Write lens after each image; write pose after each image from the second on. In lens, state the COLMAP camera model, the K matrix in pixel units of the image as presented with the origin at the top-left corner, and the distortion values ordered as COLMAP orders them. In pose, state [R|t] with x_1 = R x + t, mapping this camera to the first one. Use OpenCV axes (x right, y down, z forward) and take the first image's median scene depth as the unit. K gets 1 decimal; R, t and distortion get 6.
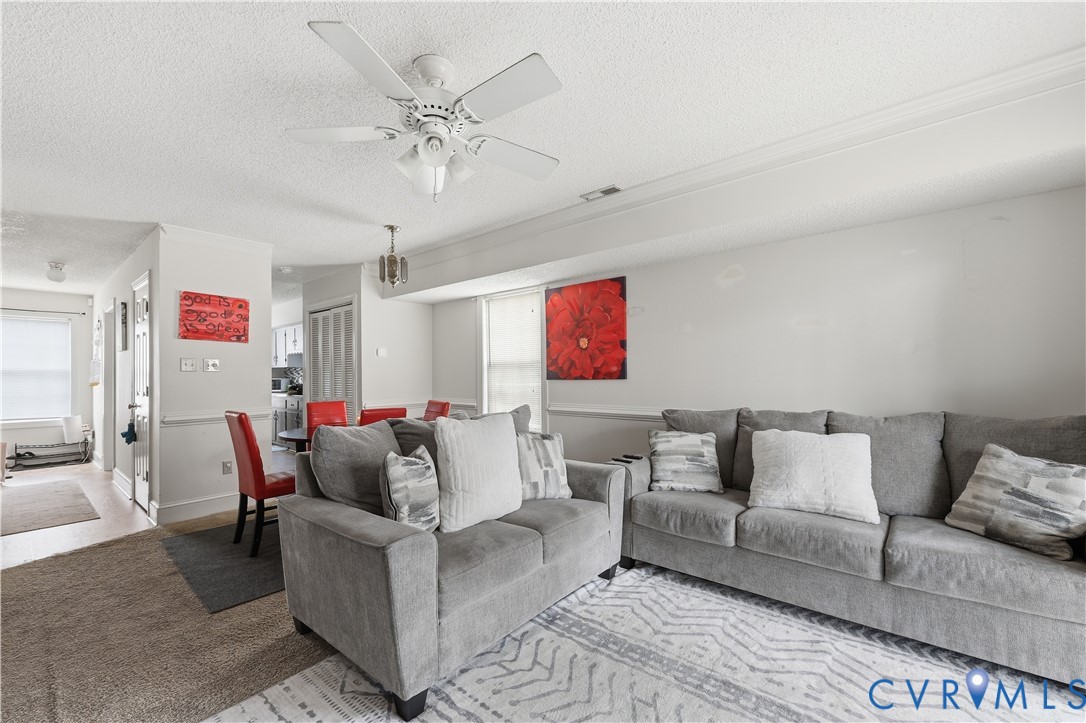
lens RADIAL K [[455.7, 0, 543.0], [0, 455.7, 361.5], [0, 0, 1]] dist [0.000159, -0.000047]
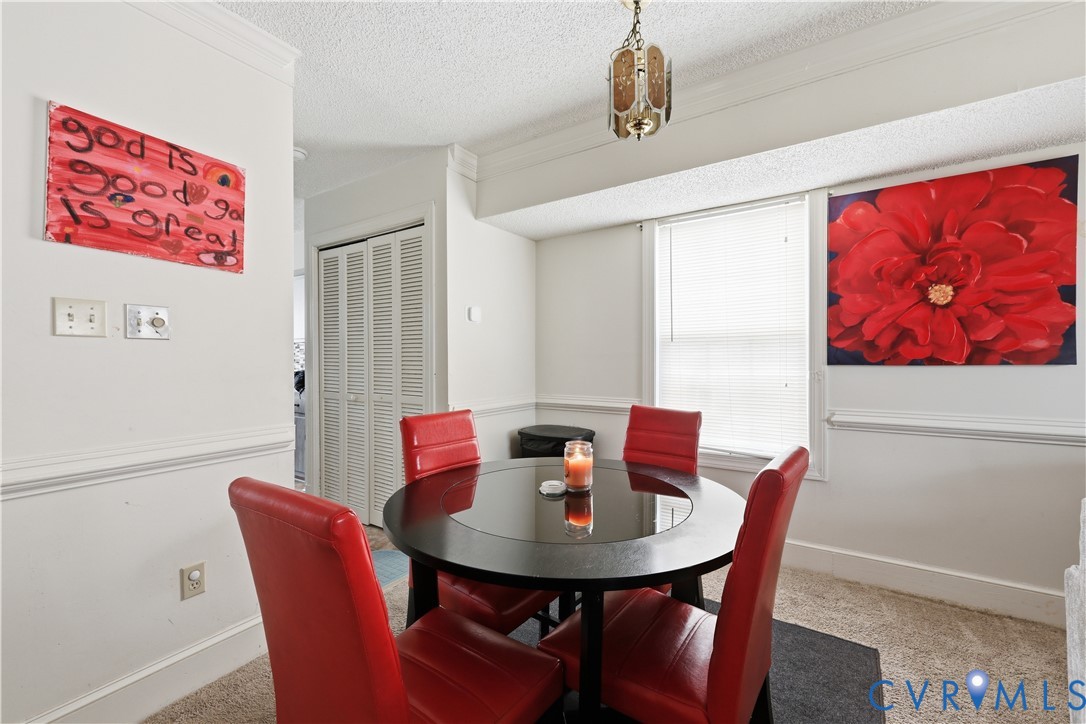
lens RADIAL K [[439.2, 0, 539.8], [0, 439.2, 355.8], [0, 0, 1]] dist [-0.001208, -0.000119]
pose [[0.991426, 0.007489, 0.130457, -0.437558], [-0.009737, 0.999815, 0.016600, 0.026216], [-0.130308, -0.017728, 0.991315, 0.576407]]
